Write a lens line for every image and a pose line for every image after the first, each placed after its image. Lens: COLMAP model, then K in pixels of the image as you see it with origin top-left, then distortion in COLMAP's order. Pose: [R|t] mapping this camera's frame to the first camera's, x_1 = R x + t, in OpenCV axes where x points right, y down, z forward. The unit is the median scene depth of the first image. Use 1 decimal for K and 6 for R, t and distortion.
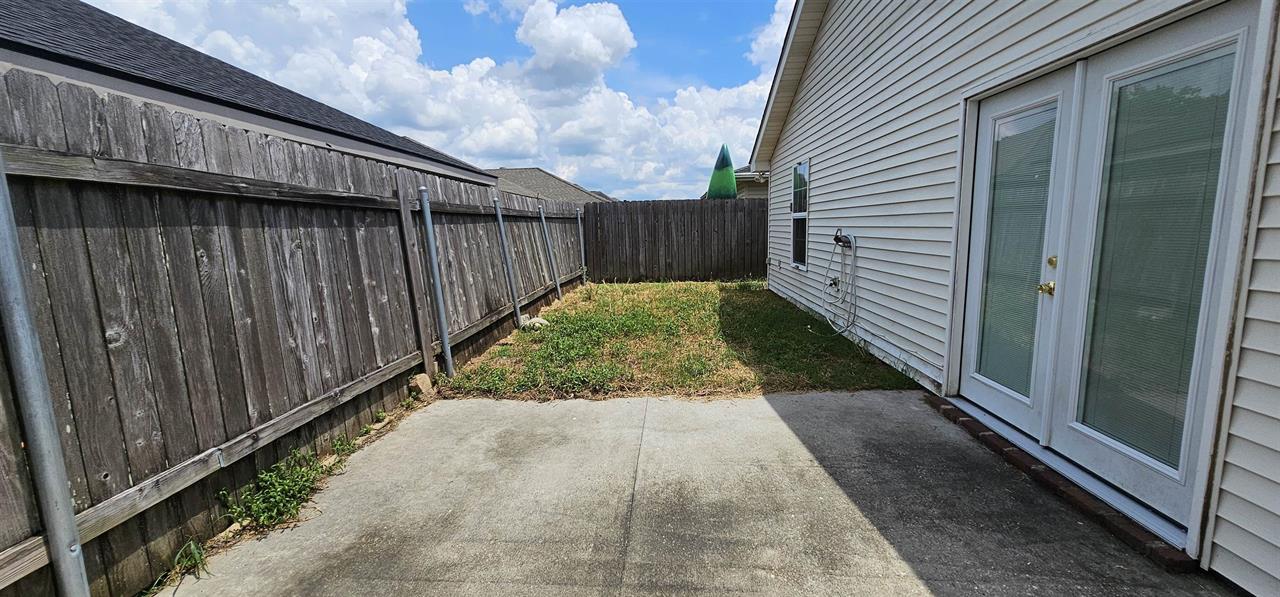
lens RADIAL K [[528.4, 0, 639.5], [0, 528.4, 302.6], [0, 0, 1]] dist [0.004681, 0.000539]
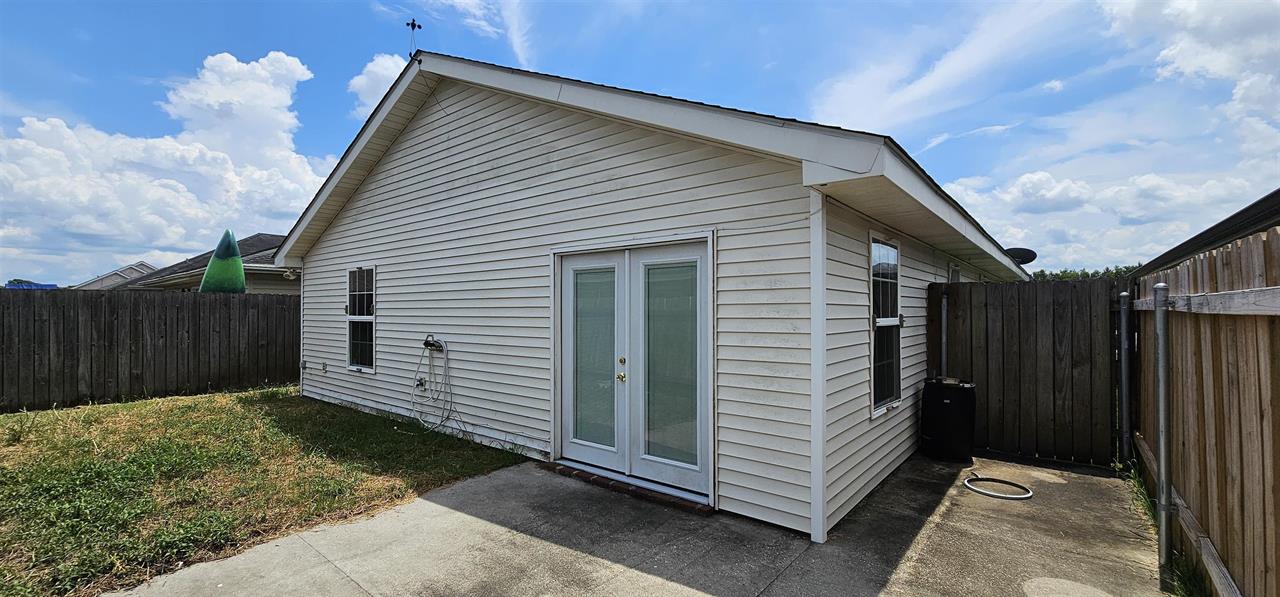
lens RADIAL K [[528.4, 0, 644.5], [0, 528.4, 299.5], [0, 0, 1]] dist [0.004681, 0.000539]
pose [[0.580345, 0.043603, 0.813203, -0.377898], [0.101589, 0.986889, -0.125415, -0.035345], [-0.808010, 0.155396, 0.568306, -0.029438]]
